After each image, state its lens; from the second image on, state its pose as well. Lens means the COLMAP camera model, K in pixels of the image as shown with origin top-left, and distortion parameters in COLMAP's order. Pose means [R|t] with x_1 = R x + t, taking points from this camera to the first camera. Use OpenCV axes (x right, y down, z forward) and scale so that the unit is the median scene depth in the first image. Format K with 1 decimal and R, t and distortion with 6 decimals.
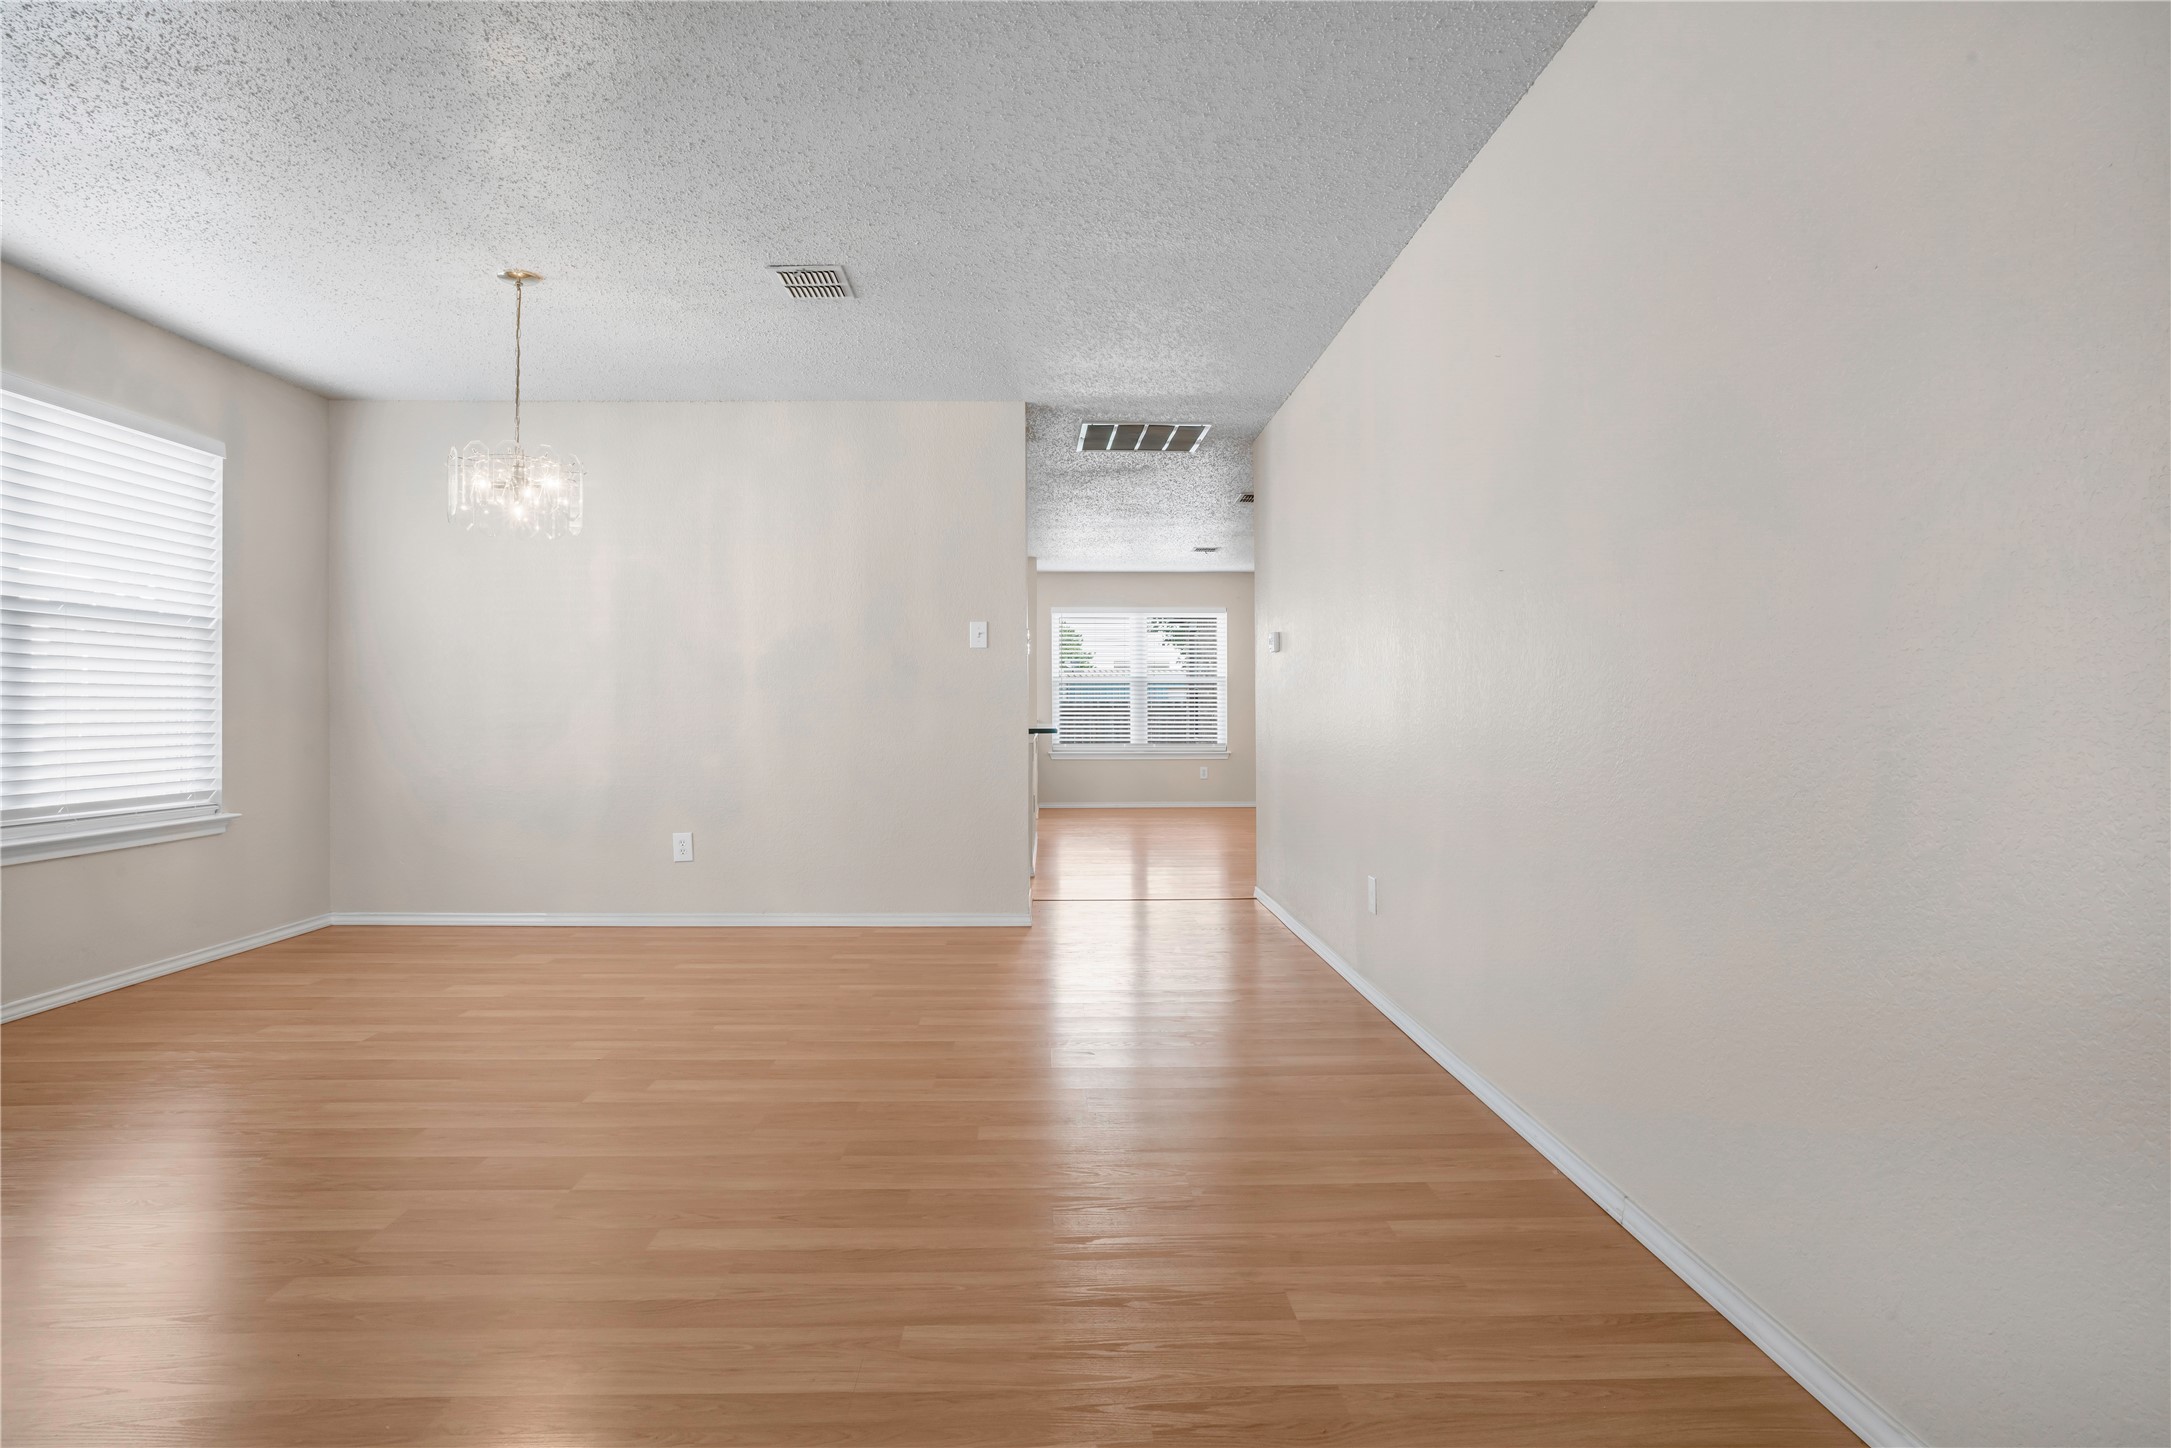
lens RADIAL K [[1232.2, 0, 1065.6], [0, 1232.2, 741.4], [0, 0, 1]] dist [-0.048626, 0.038690]
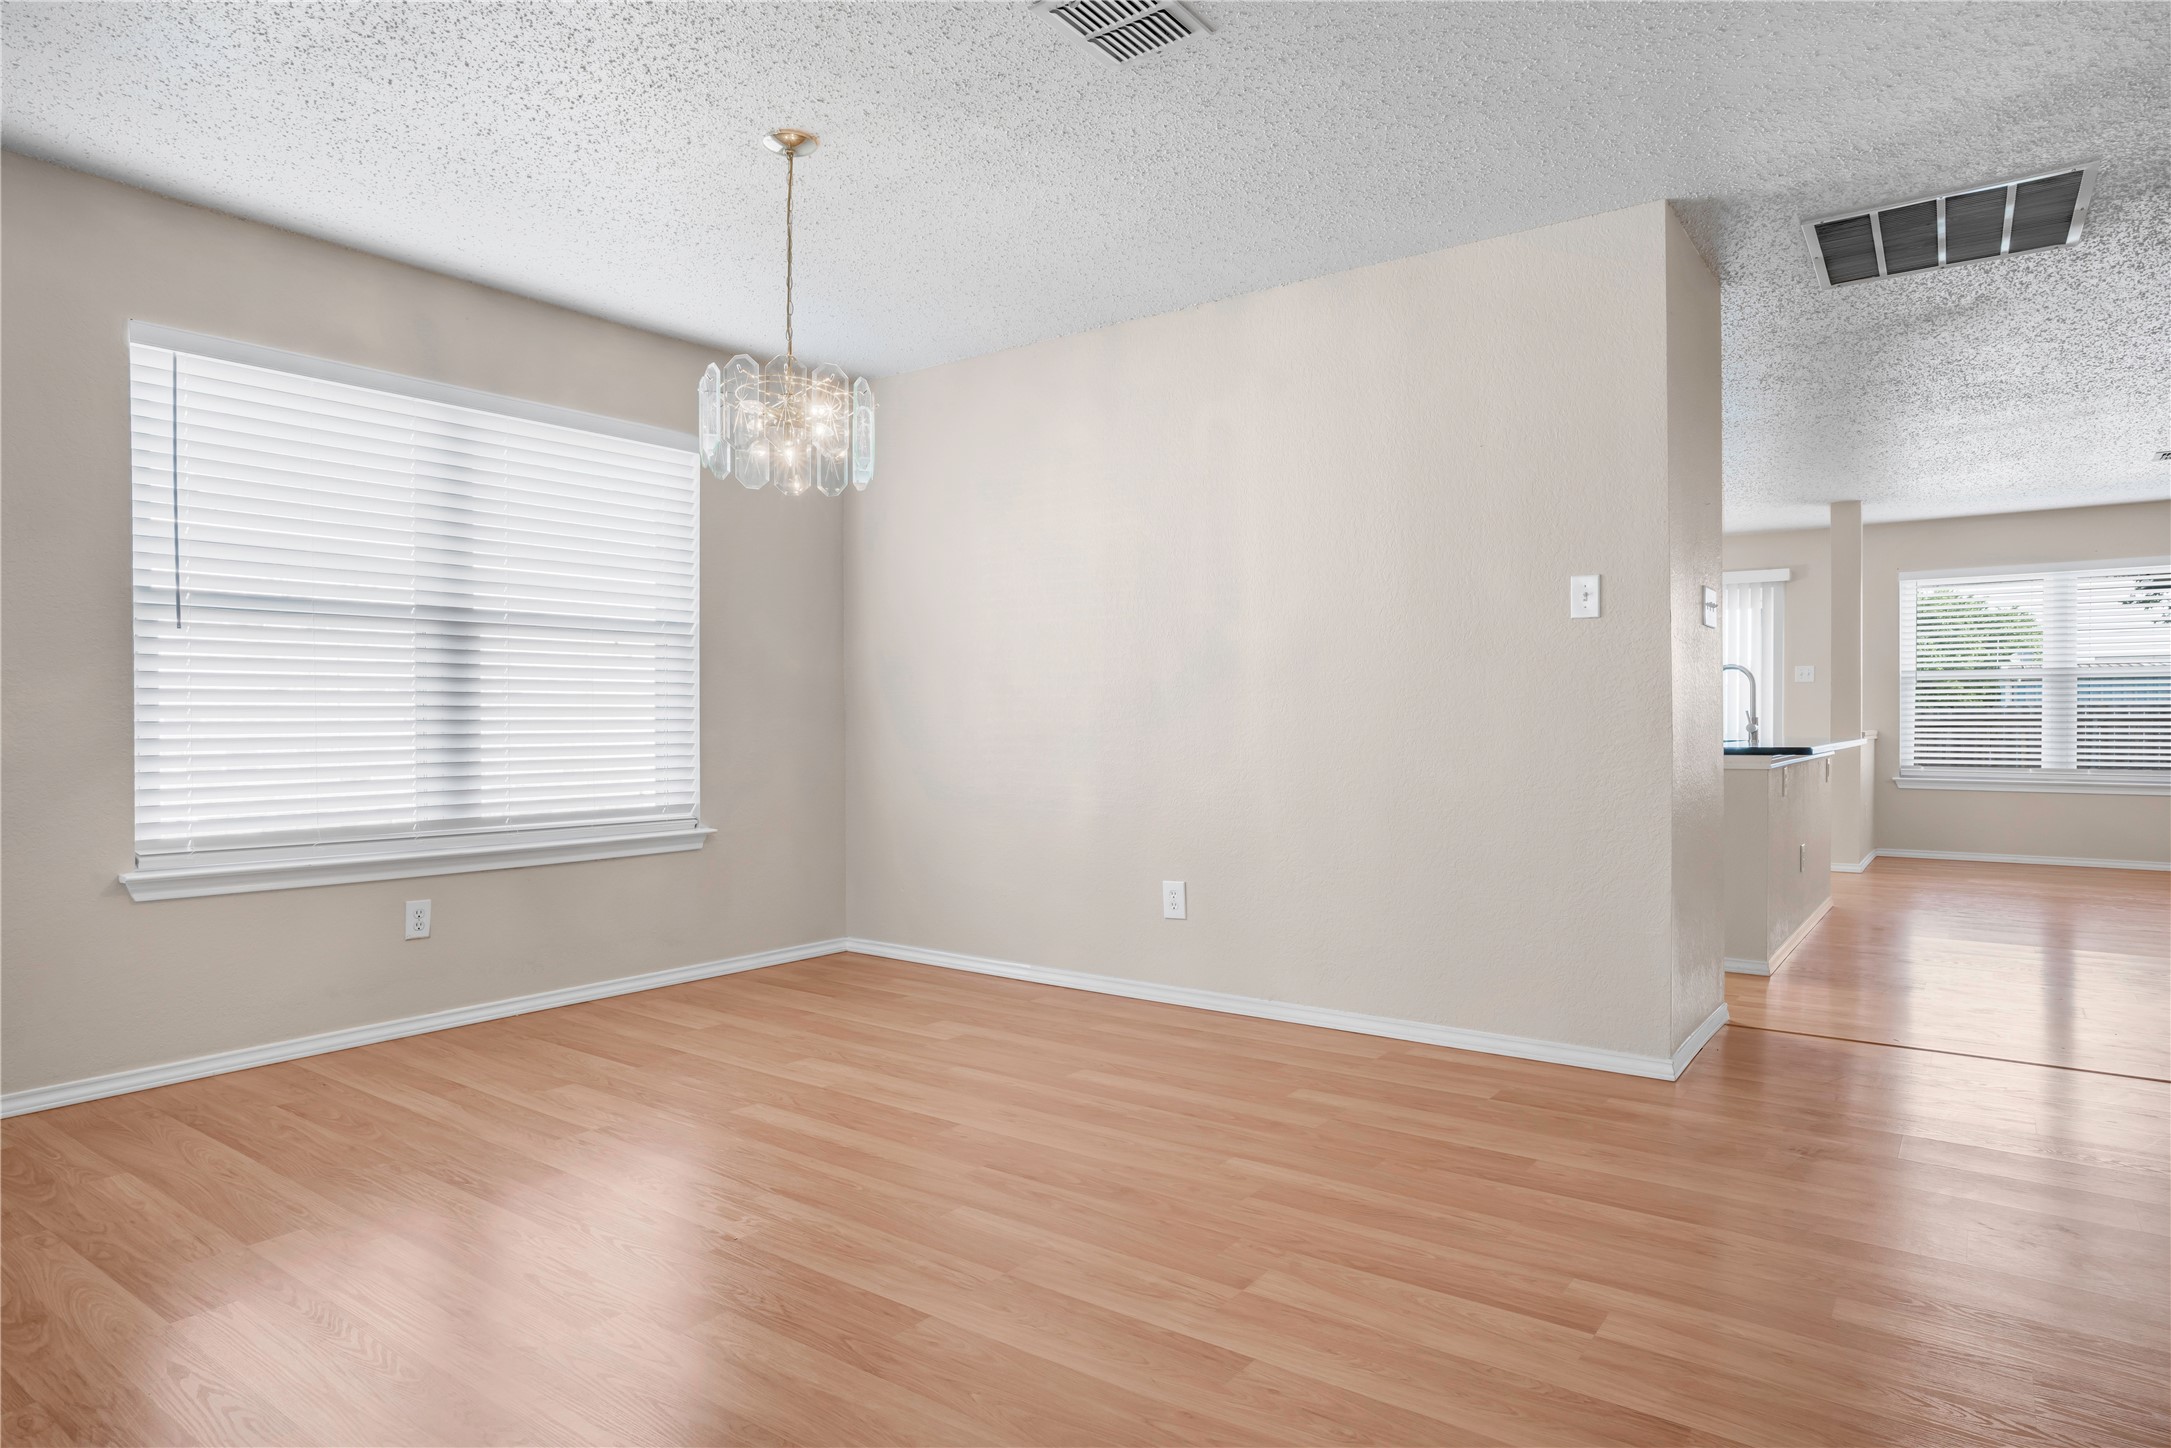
lens RADIAL K [[1232.2, 0, 1065.6], [0, 1232.2, 741.4], [0, 0, 1]] dist [-0.048626, 0.038690]
pose [[0.783249, 0.008808, -0.621646, 0.122588], [-0.013560, 0.999904, -0.002917, -0.009653], [0.621560, 0.010714, 0.783293, 0.411344]]
